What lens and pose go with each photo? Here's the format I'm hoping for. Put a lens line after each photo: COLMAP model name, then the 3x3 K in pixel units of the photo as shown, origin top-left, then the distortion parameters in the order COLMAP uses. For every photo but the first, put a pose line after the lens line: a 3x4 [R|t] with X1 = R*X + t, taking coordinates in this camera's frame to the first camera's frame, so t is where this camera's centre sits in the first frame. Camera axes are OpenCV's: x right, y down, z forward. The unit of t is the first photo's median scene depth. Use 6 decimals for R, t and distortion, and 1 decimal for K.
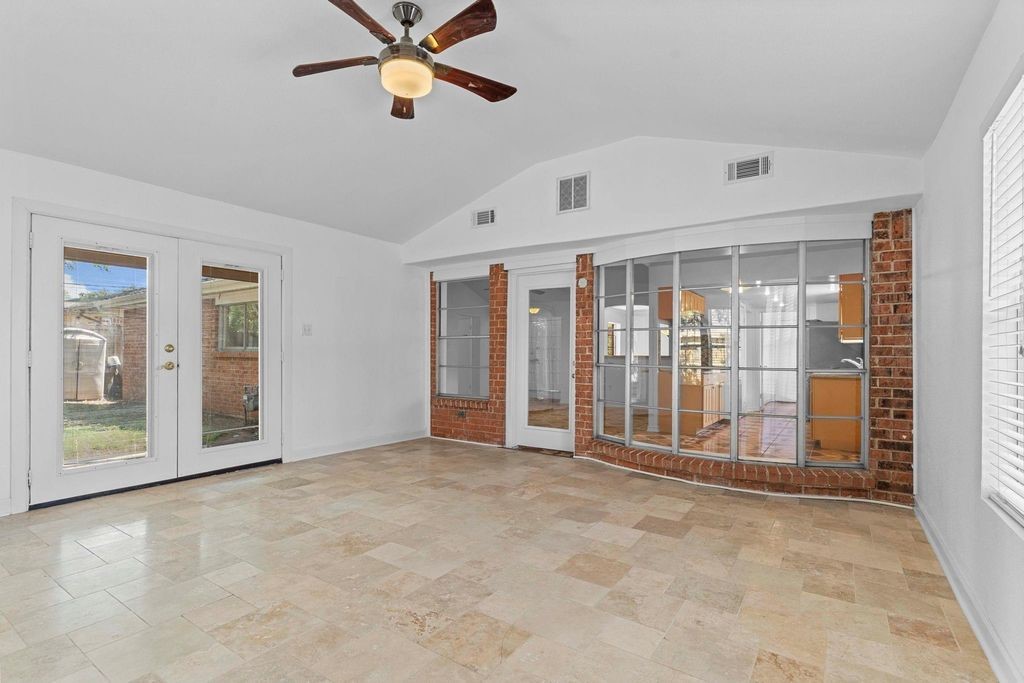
lens RADIAL K [[488.8, 0, 509.2], [0, 488.8, 343.9], [0, 0, 1]] dist [-0.001639, -0.000108]
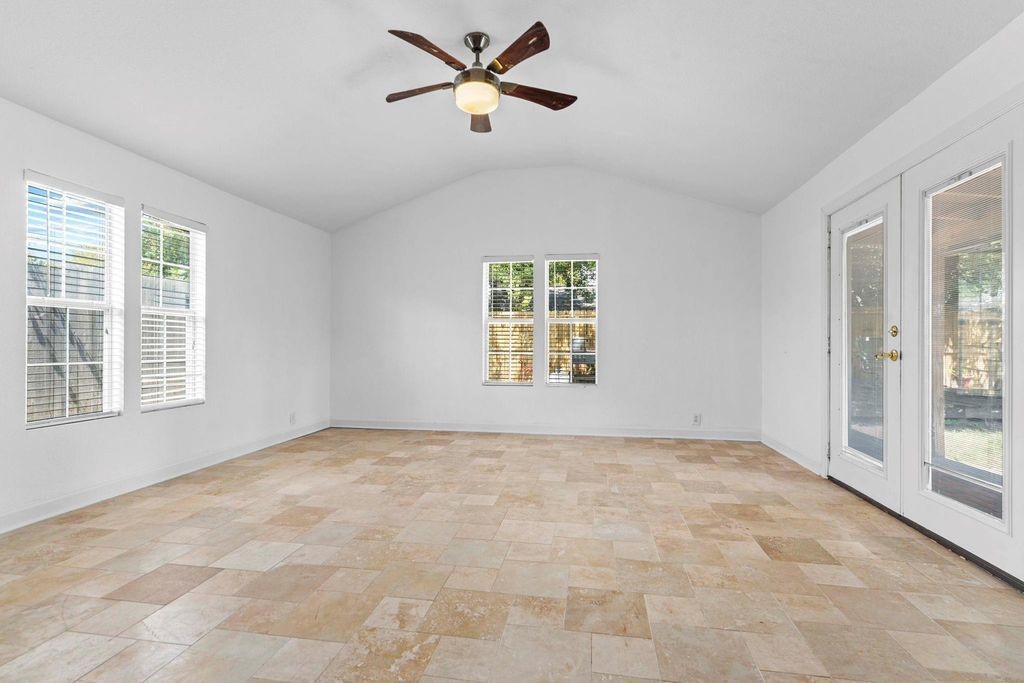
lens RADIAL K [[484.3, 0, 510.0], [0, 484.3, 341.3], [0, 0, 1]] dist [-0.001478, 0.000451]
pose [[-0.913168, -0.012466, -0.407394, 0.134241], [-0.001160, 0.999608, -0.027987, 0.048600], [0.407583, -0.025084, -0.912824, 1.554935]]
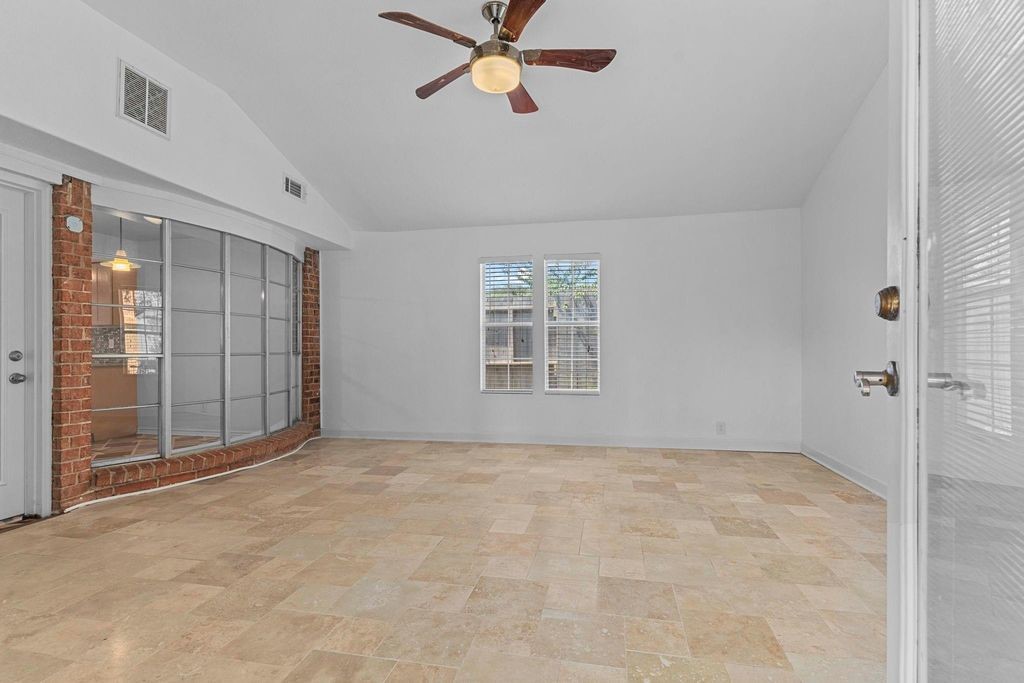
lens RADIAL K [[484.3, 0, 510.0], [0, 484.3, 341.3], [0, 0, 1]] dist [-0.001478, 0.000451]
pose [[-0.379408, 0.004760, 0.925217, -0.887158], [-0.020361, 0.999702, -0.013493, 0.028154], [-0.925005, -0.023958, -0.379198, 1.025061]]
